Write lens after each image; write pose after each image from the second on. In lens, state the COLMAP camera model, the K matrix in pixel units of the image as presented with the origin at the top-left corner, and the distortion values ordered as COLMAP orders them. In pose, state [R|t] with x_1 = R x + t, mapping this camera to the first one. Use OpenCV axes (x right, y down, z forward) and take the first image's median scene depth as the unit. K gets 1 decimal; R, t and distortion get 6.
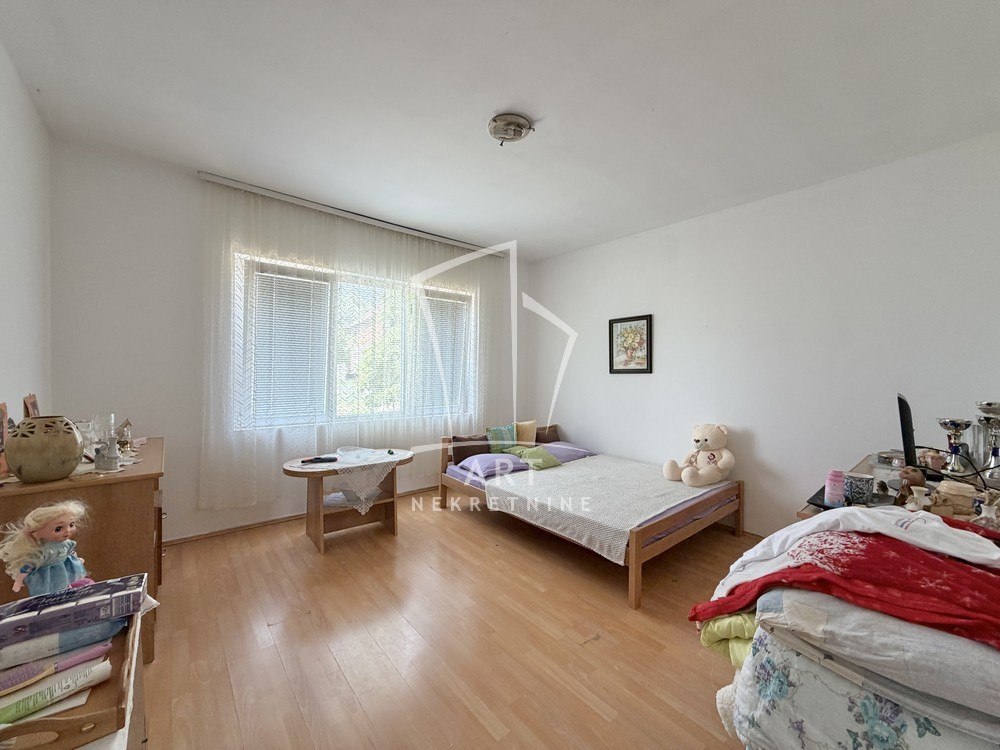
lens RADIAL K [[398.6, 0, 497.4], [0, 398.6, 367.9], [0, 0, 1]] dist [0.006776, -0.000923]
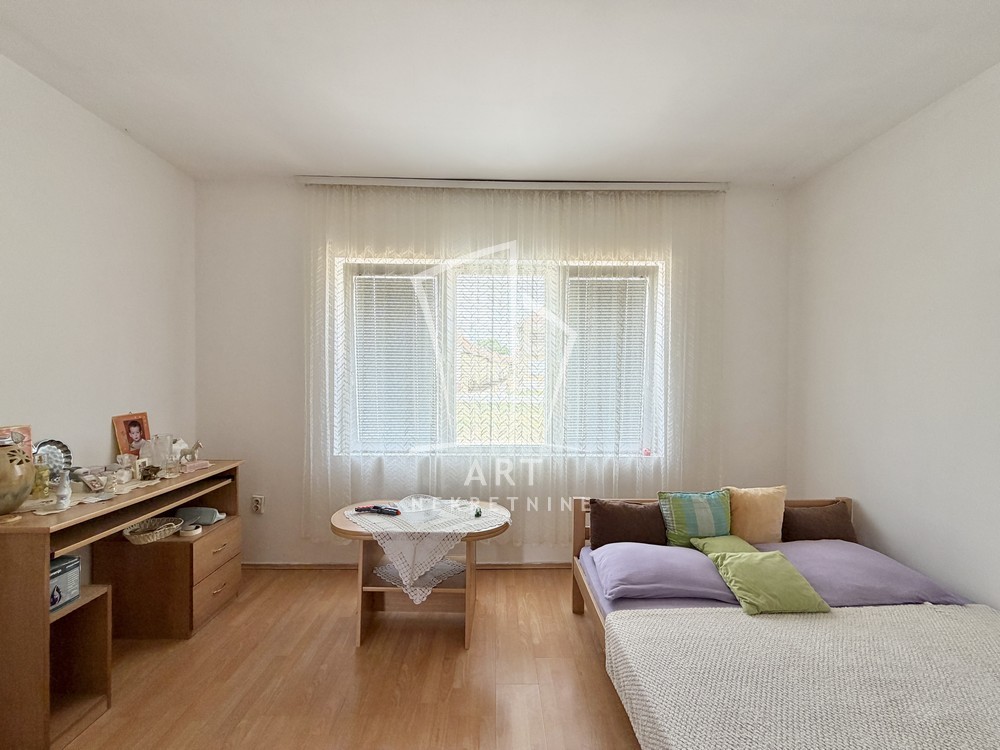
lens RADIAL K [[398.6, 0, 499.1], [0, 398.6, 374.2], [0, 0, 1]] dist [0.006776, -0.000923]
pose [[0.774558, -0.011600, -0.632397, 0.134876], [0.007465, 0.999930, -0.009199, -0.009720], [0.632459, 0.002404, 0.774590, 0.370459]]
